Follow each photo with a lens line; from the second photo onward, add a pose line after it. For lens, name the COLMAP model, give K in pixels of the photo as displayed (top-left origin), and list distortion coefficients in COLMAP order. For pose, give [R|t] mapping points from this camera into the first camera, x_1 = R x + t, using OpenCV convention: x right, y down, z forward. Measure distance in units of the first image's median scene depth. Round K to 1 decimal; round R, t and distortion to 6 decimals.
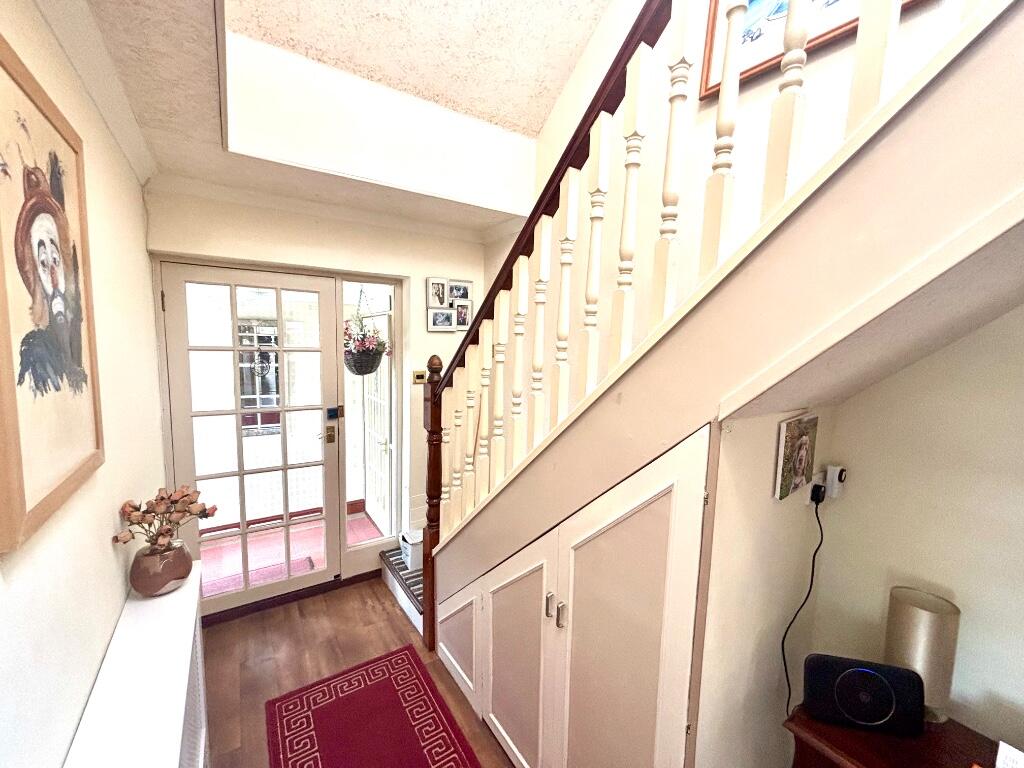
lens RADIAL K [[415.4, 0, 509.2], [0, 415.4, 387.2], [0, 0, 1]] dist [0.012875, 0.000025]
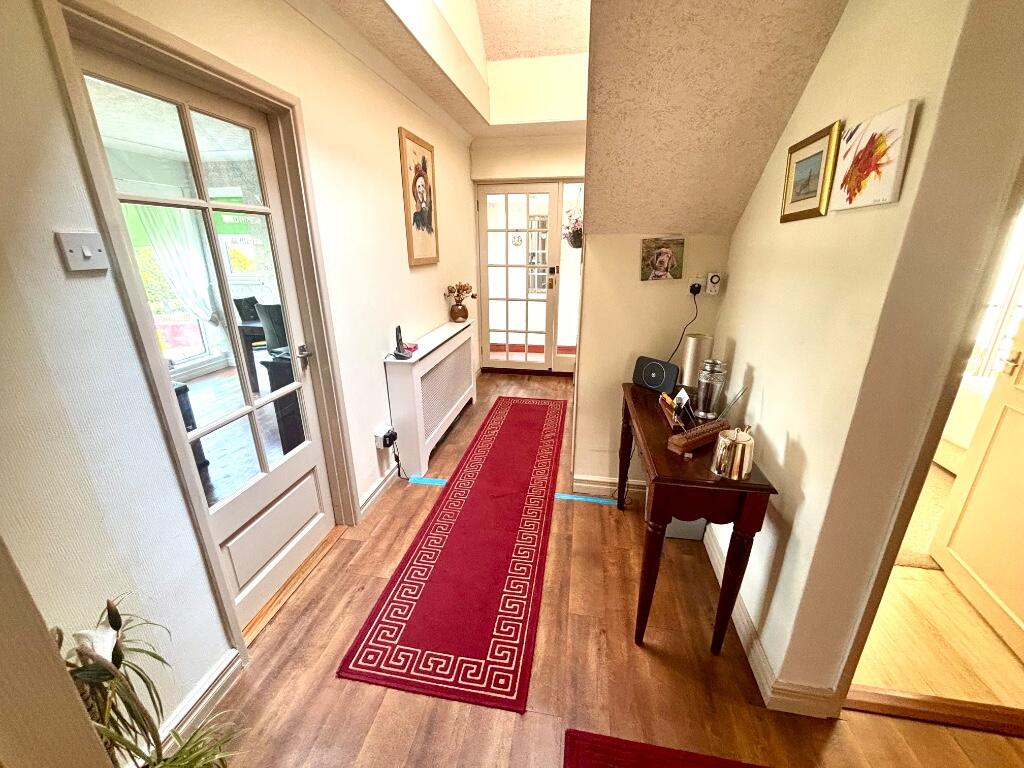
lens RADIAL K [[415.4, 0, 510.2], [0, 415.4, 382.1], [0, 0, 1]] dist [0.012875, 0.000025]
pose [[0.725857, 0.197235, -0.658961, 0.910433], [-0.057141, 0.971986, 0.227986, 0.183036], [0.685468, -0.127832, 0.716794, -0.526723]]
